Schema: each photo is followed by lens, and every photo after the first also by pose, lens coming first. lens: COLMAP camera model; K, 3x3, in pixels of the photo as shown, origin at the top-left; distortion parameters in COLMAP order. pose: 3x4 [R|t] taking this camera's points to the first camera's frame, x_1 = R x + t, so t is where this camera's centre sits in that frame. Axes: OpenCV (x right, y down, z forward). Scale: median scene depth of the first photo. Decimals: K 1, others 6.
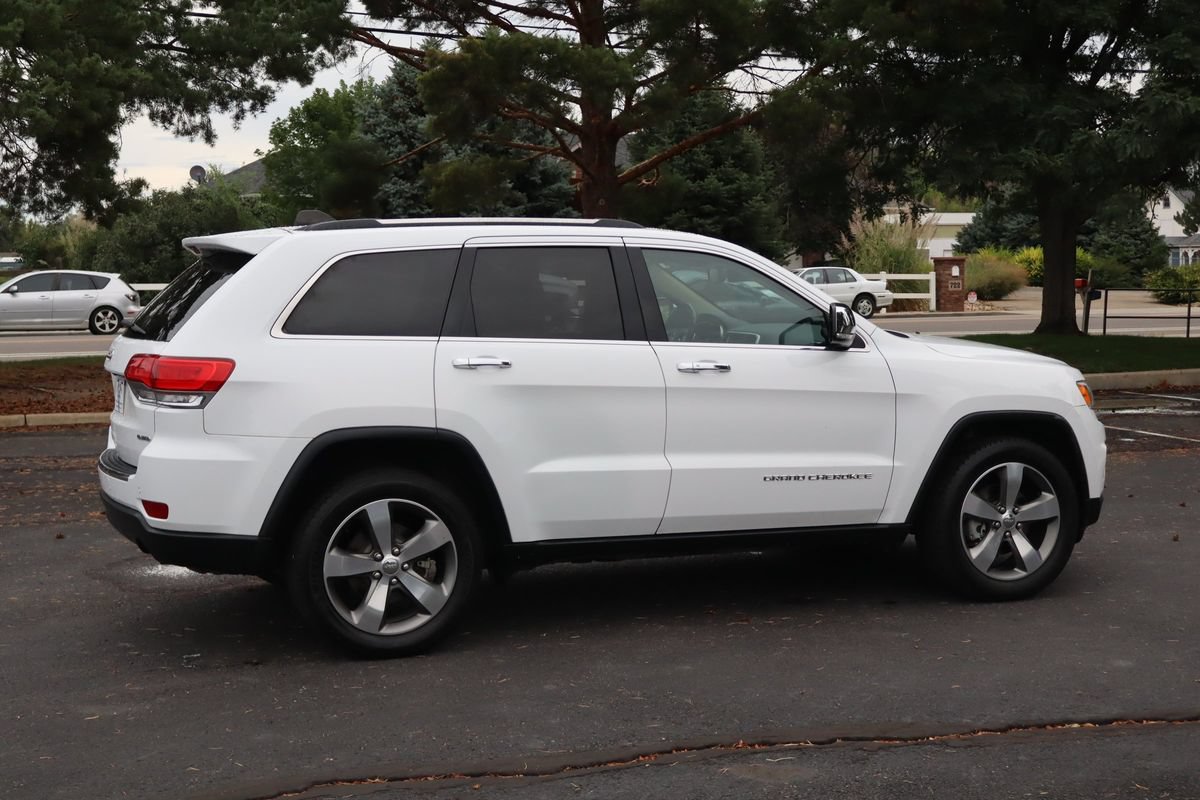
lens RADIAL K [[1662.2, 0, 600.0], [0, 1662.2, 400.0], [0, 0, 1]] dist [0.011751, -0.039636]
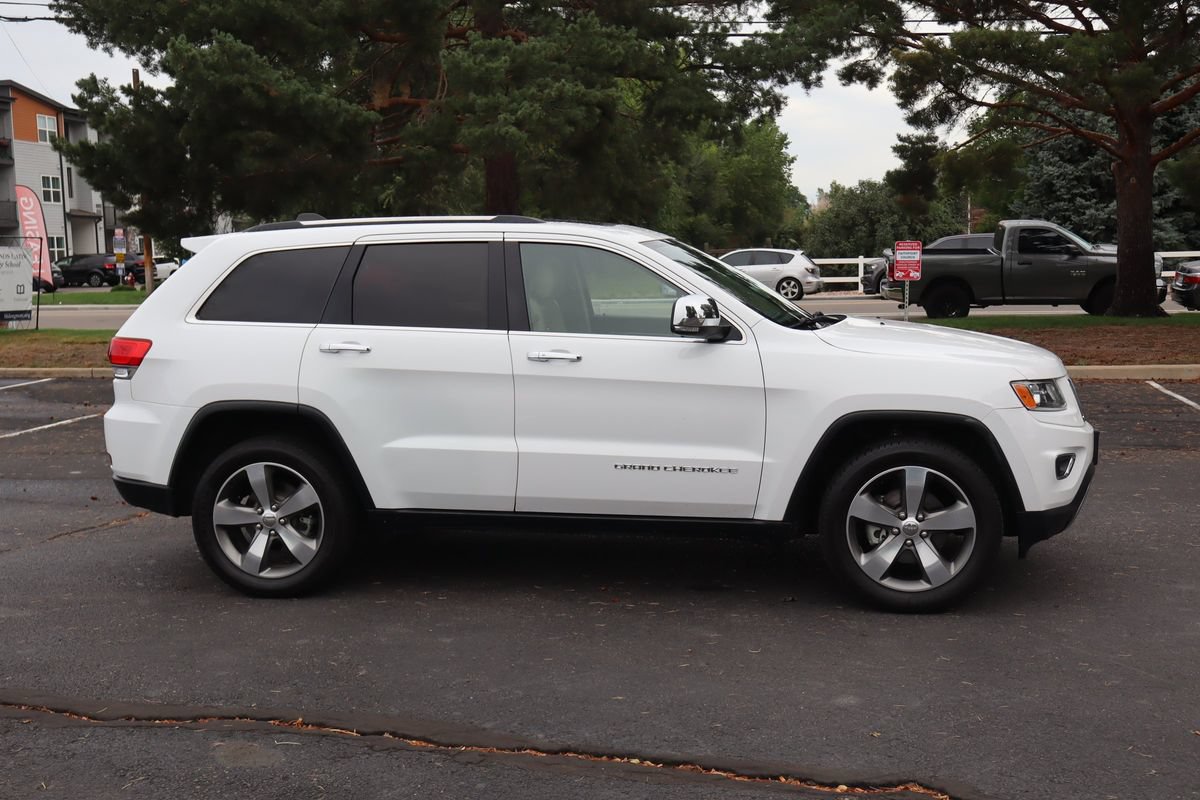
lens RADIAL K [[1362.1, 0, 600.0], [0, 1362.1, 400.0], [0, 0, 1]] dist [0.010991, -0.006325]
pose [[0.859533, 0.045320, -0.509067, 0.525010], [-0.026675, 0.998681, 0.043869, -0.030658], [0.510383, -0.024127, 0.859608, 0.278352]]
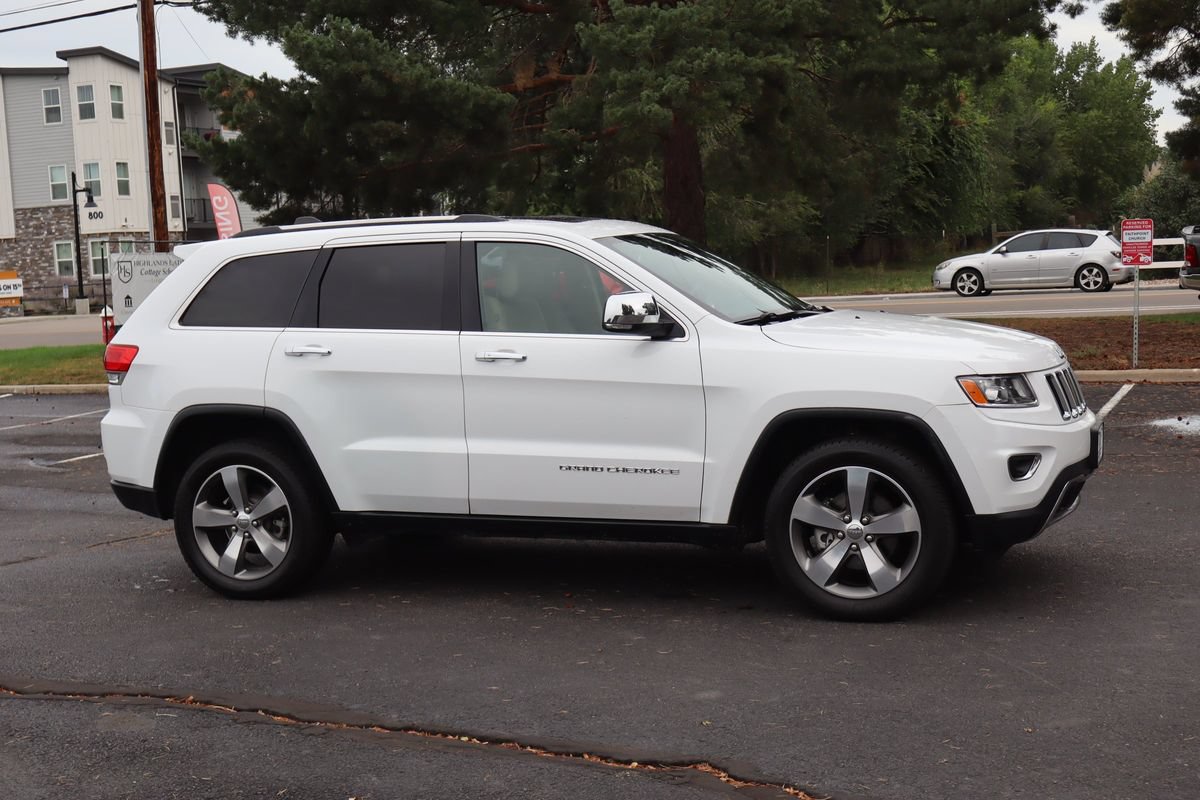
lens RADIAL K [[1662.2, 0, 600.0], [0, 1662.2, 400.0], [0, 0, 1]] dist [0.011751, -0.039636]
pose [[0.743802, 0.032215, -0.667624, 0.800142], [-0.011899, 0.999318, 0.034963, -0.029522], [0.668294, -0.018062, 0.743678, 0.272751]]
